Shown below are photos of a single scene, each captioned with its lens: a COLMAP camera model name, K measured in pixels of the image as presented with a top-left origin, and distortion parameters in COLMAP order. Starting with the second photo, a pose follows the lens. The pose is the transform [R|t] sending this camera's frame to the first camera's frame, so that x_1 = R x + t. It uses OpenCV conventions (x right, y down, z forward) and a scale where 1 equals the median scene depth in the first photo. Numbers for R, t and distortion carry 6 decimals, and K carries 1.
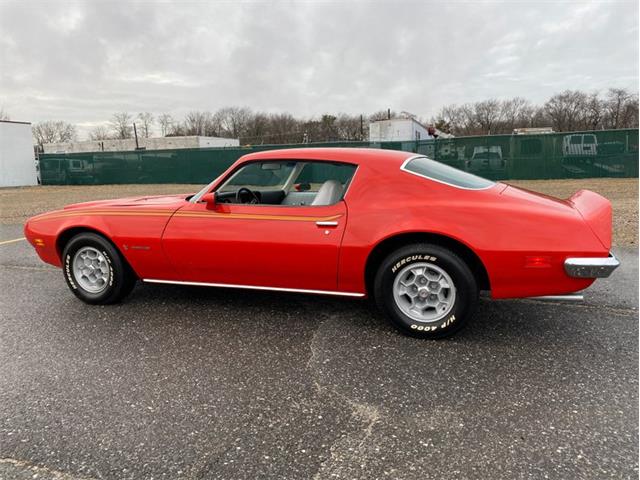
lens RADIAL K [[475.8, 0, 316.9], [0, 475.8, 242.2], [0, 0, 1]] dist [0.062003, -0.074437]
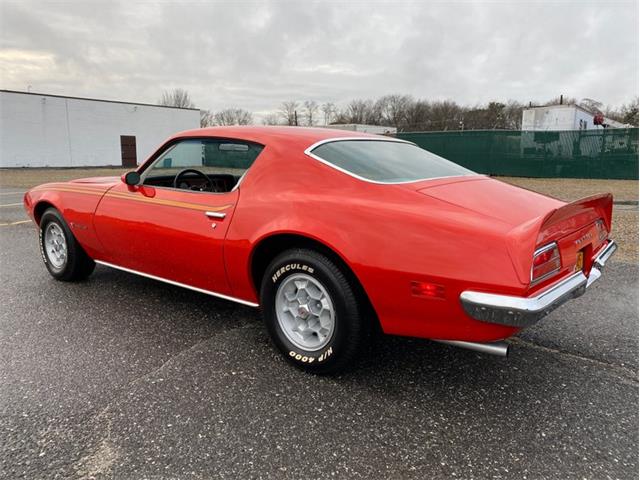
lens RADIAL K [[477.7, 0, 323.3], [0, 477.7, 238.9], [0, 0, 1]] dist [0.064245, -0.080119]
pose [[0.950420, 0.085683, -0.298933, 0.359034], [-0.081131, 0.996320, 0.027631, -0.028137], [0.300200, -0.002008, 0.953874, 0.202910]]
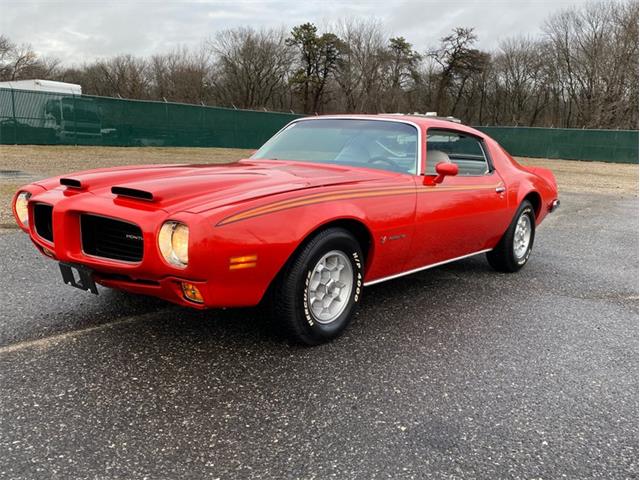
lens RADIAL K [[598.7, 0, 319.0], [0, 598.7, 240.6], [0, 0, 1]] dist [0.083866, -0.150011]
pose [[0.313203, -0.121144, 0.941928, -1.193281], [0.095492, 0.990821, 0.095680, -0.078298], [-0.944873, 0.059979, 0.321897, 0.751550]]
